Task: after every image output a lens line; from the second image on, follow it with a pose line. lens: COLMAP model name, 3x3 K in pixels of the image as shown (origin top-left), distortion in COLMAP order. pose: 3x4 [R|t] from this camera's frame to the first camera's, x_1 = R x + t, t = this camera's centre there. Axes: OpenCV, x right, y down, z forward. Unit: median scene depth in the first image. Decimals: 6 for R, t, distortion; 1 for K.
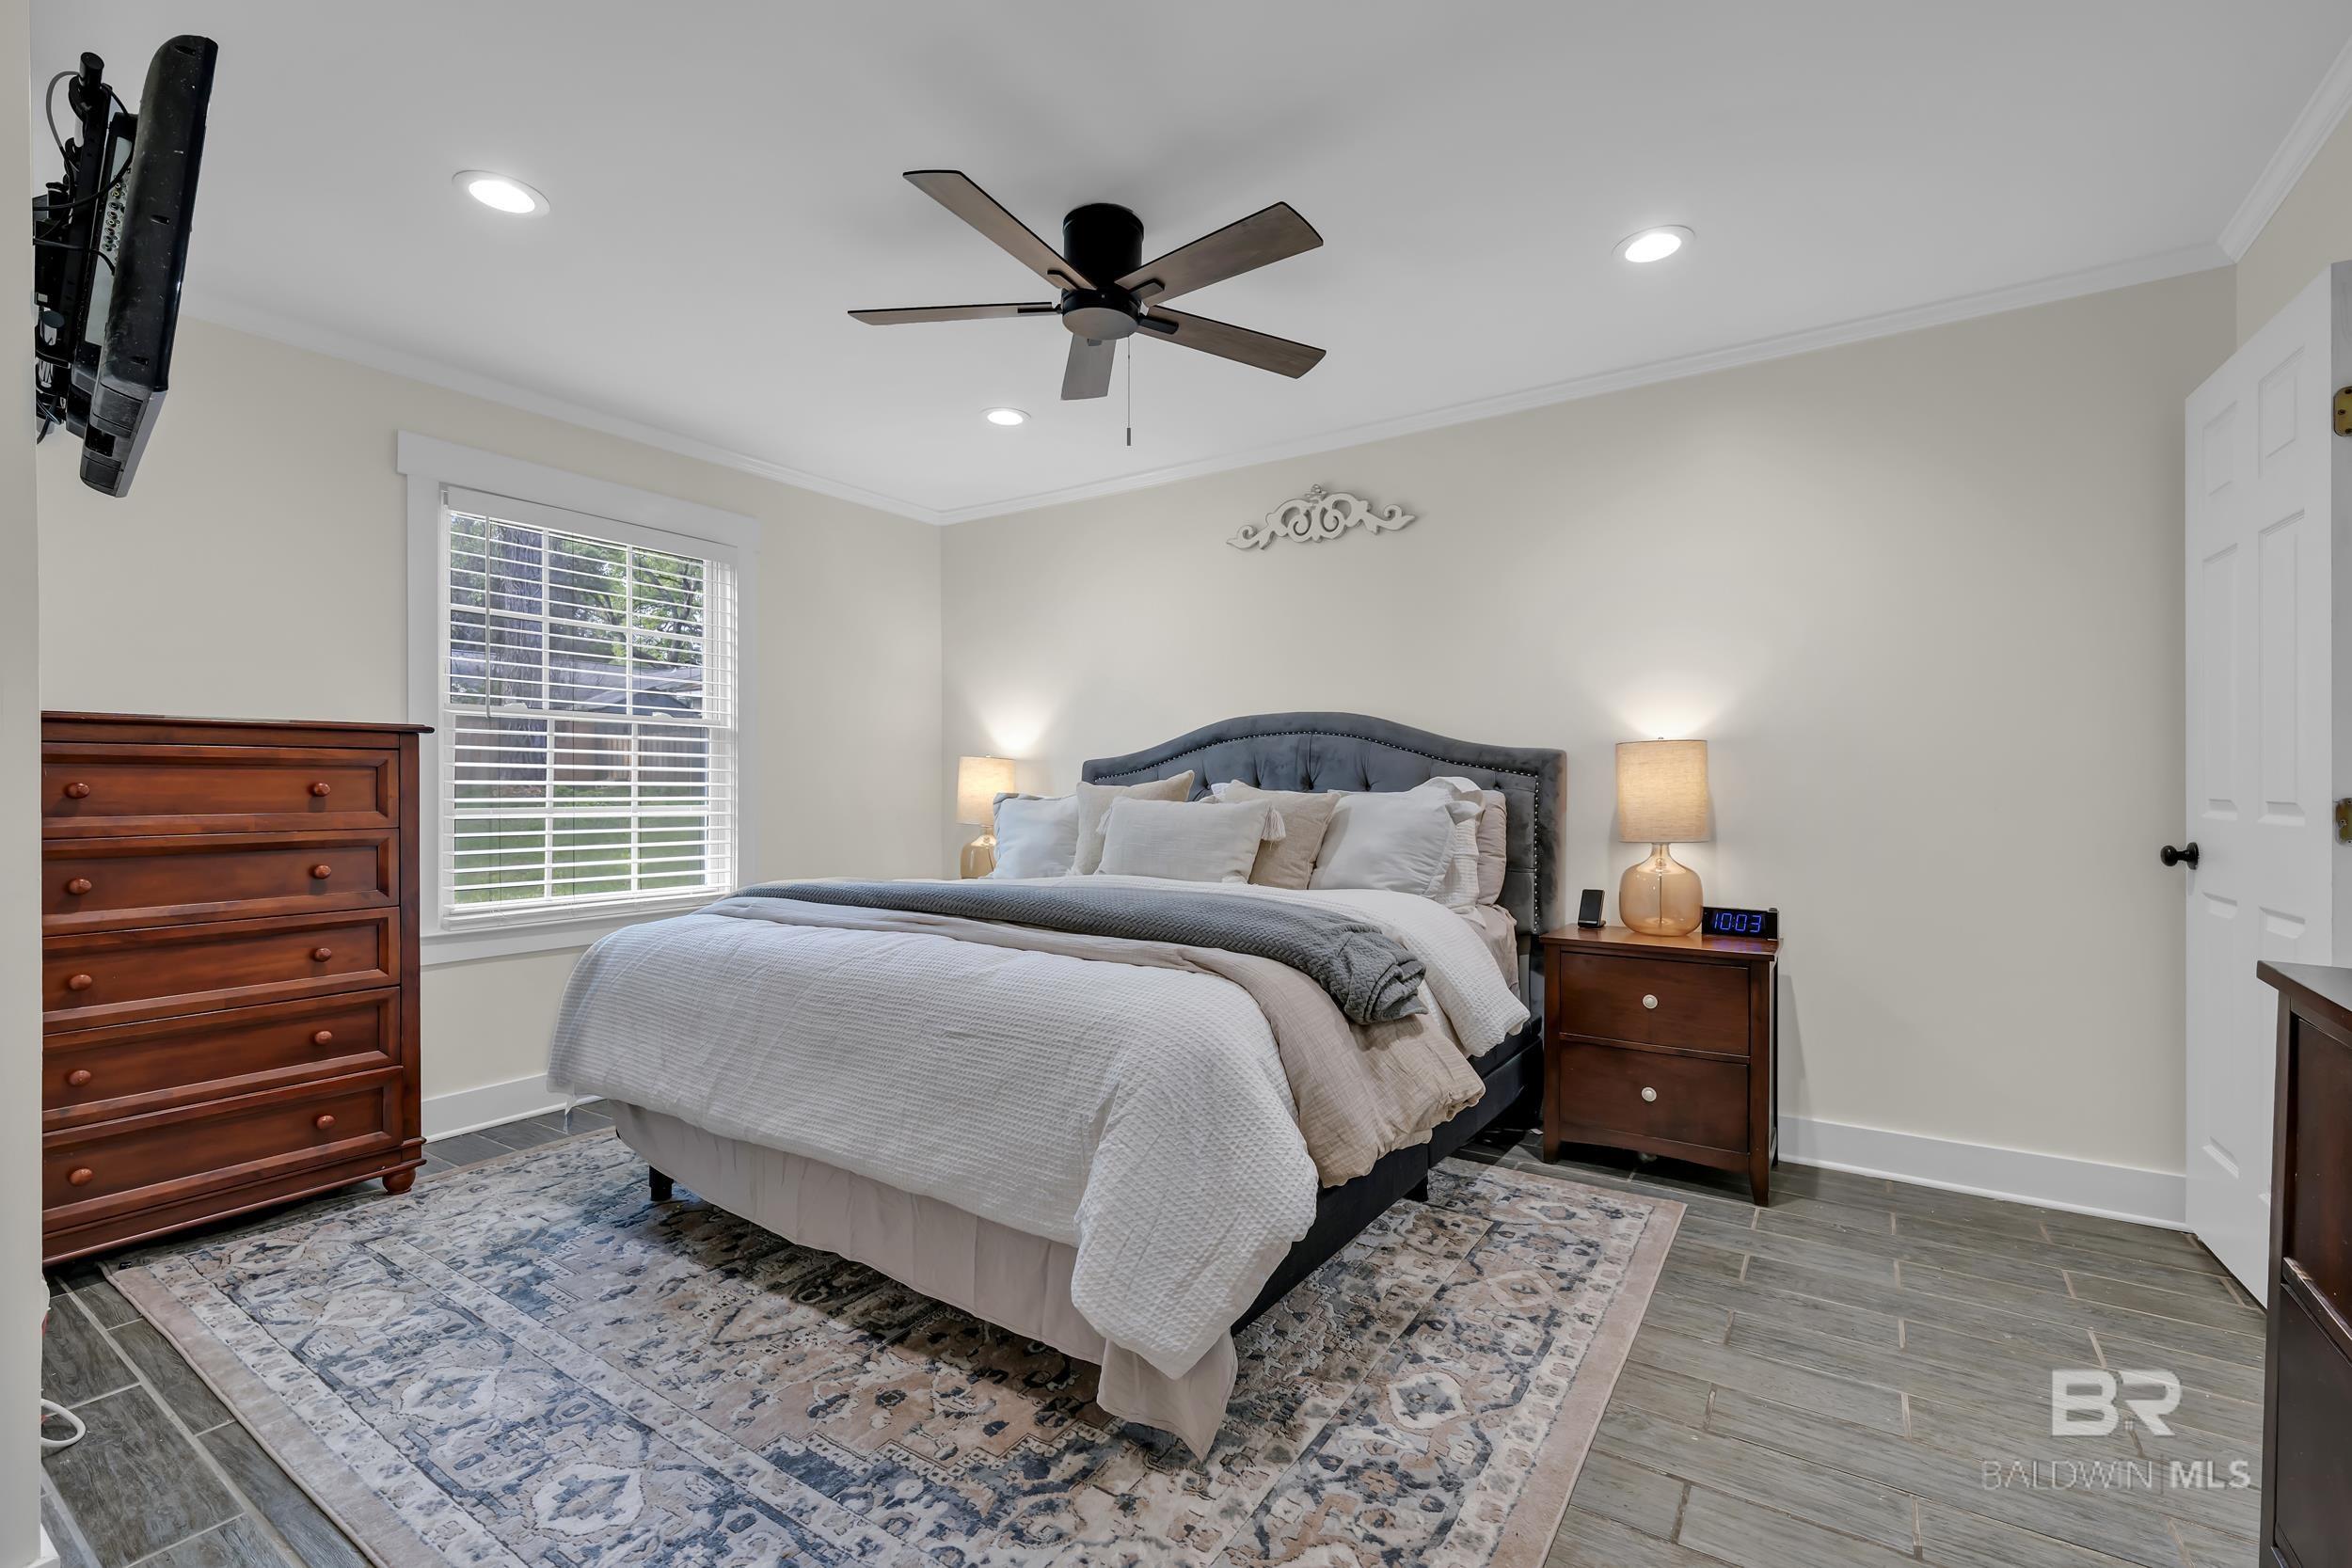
lens RADIAL K [[1010.1, 0, 1189.6], [0, 1010.1, 787.2], [0, 0, 1]] dist [0.000648, -0.000302]
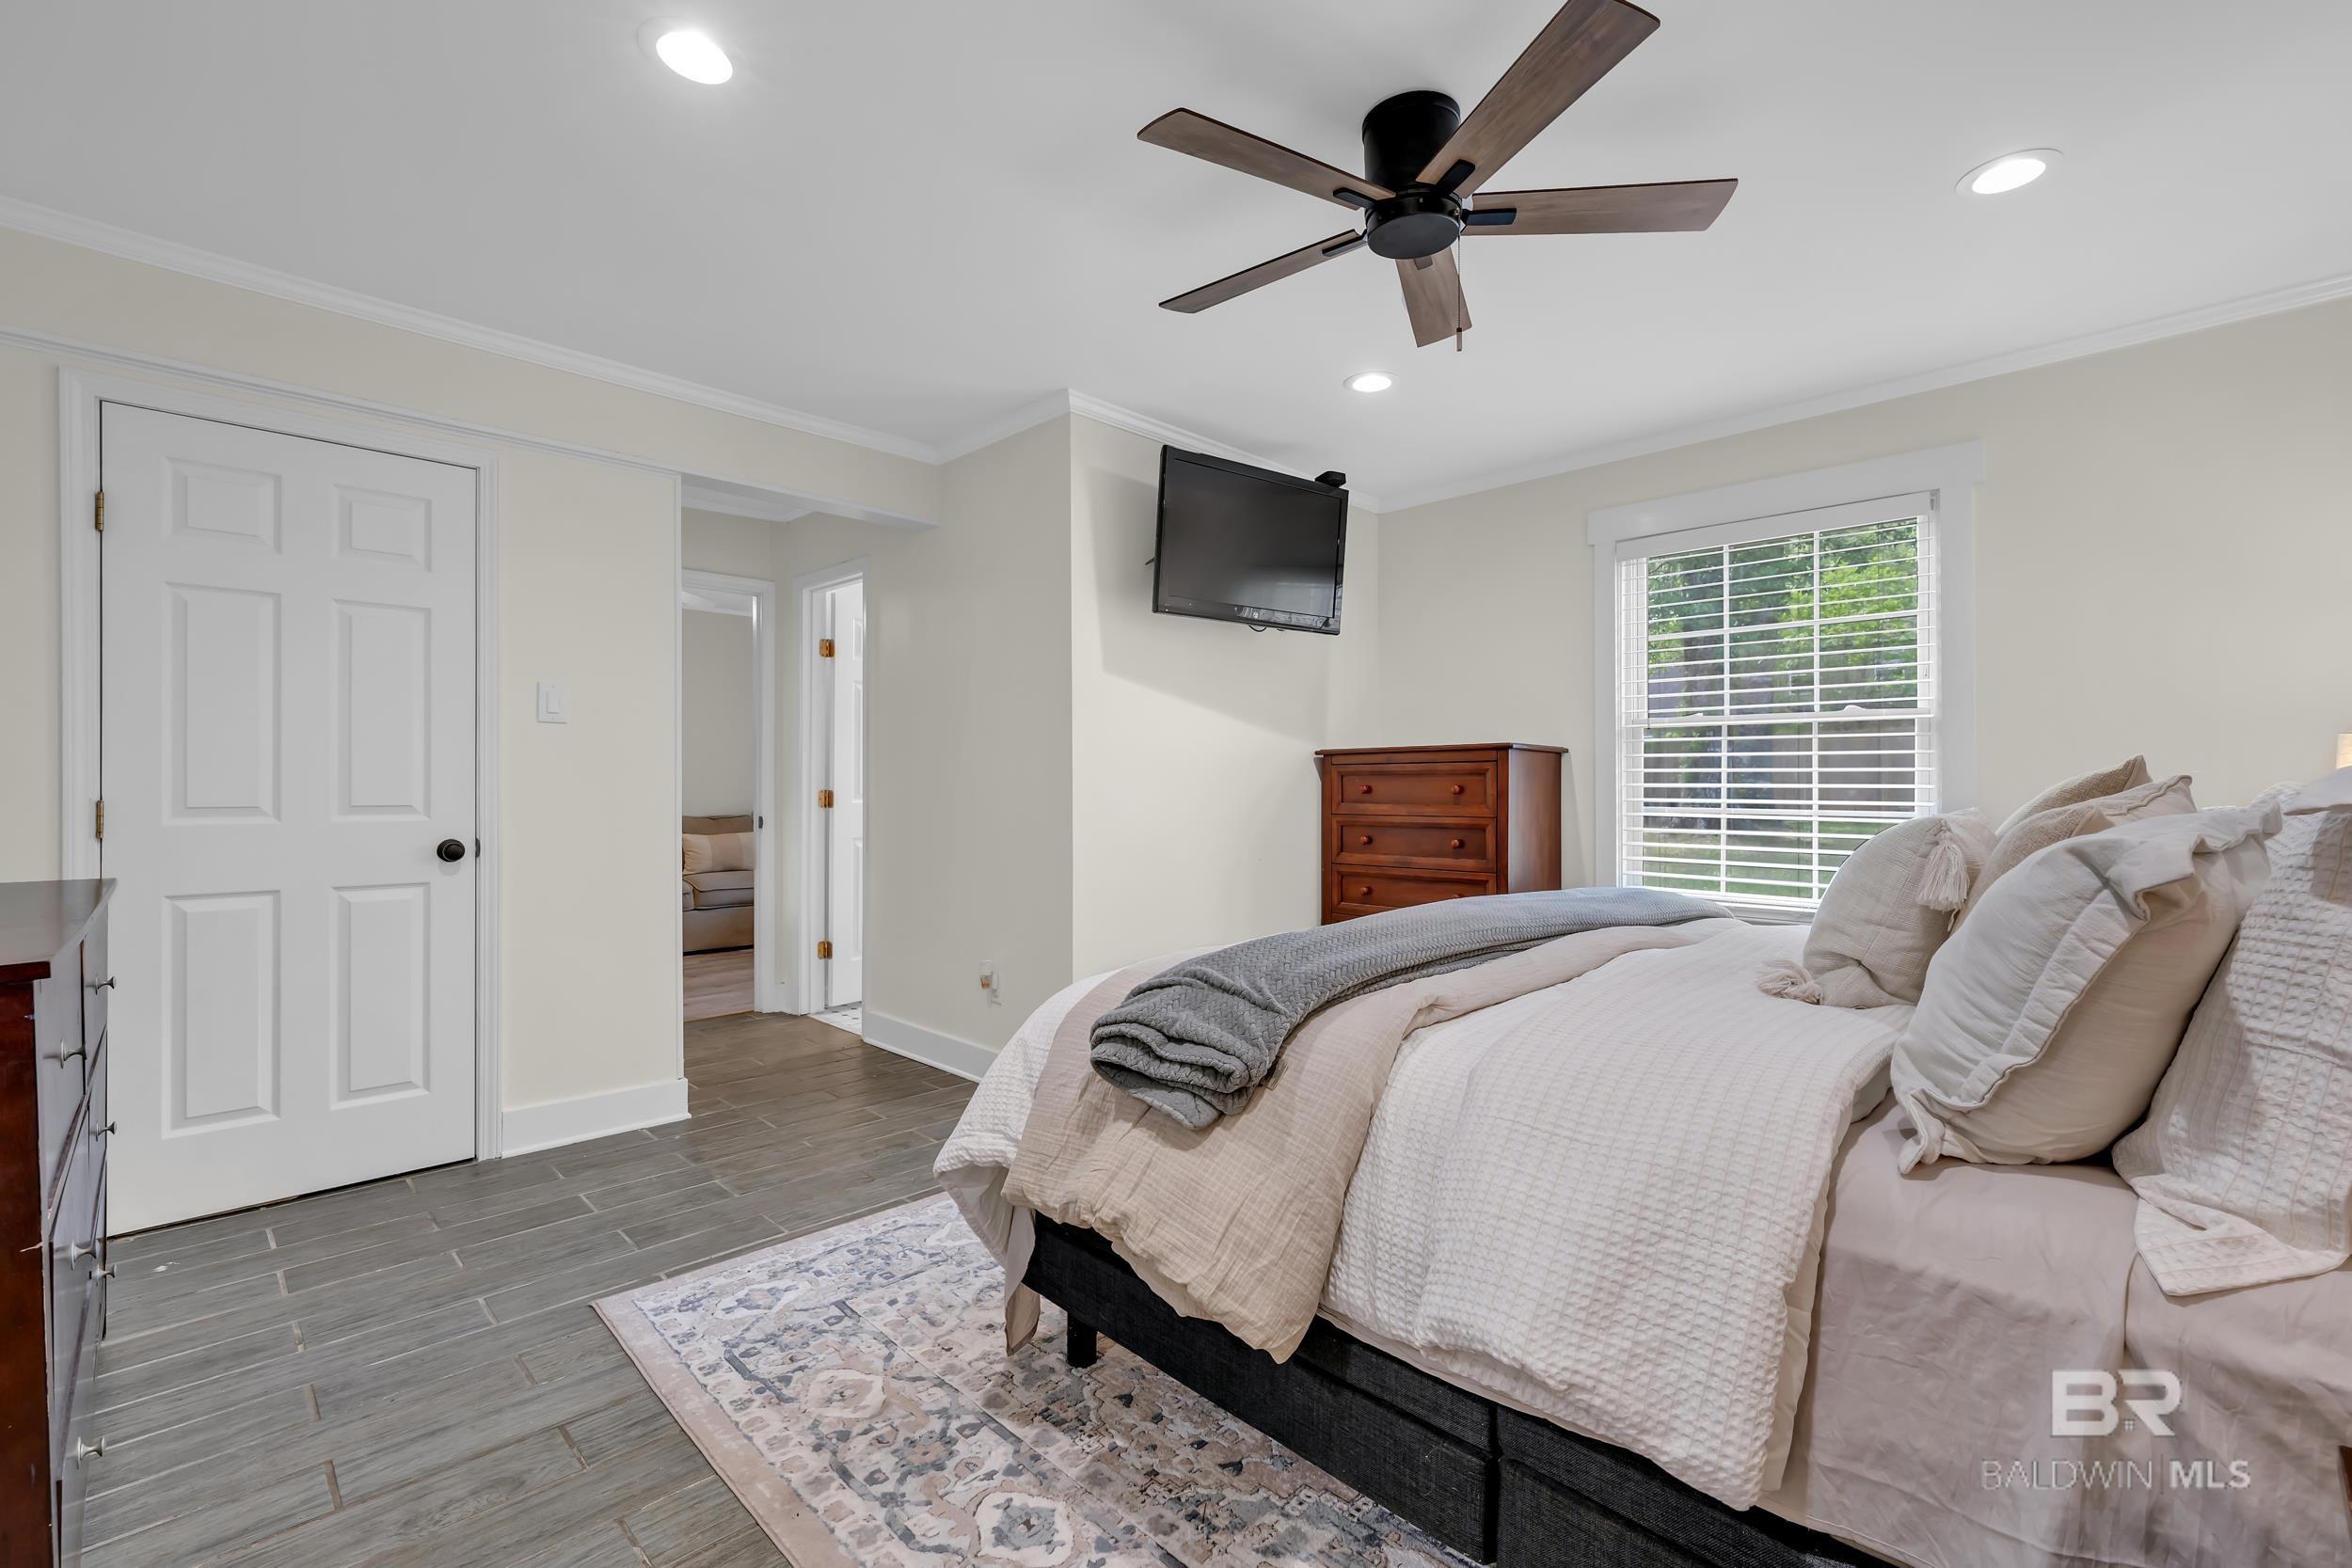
lens RADIAL K [[1010.1, 0, 1189.6], [0, 1010.1, 787.2], [0, 0, 1]] dist [0.000648, -0.000302]
pose [[-0.190164, 0.002993, -0.981748, 0.997686], [-0.001380, 0.999994, 0.003316, -0.009271], [0.981751, 0.001986, -0.190159, 1.255511]]
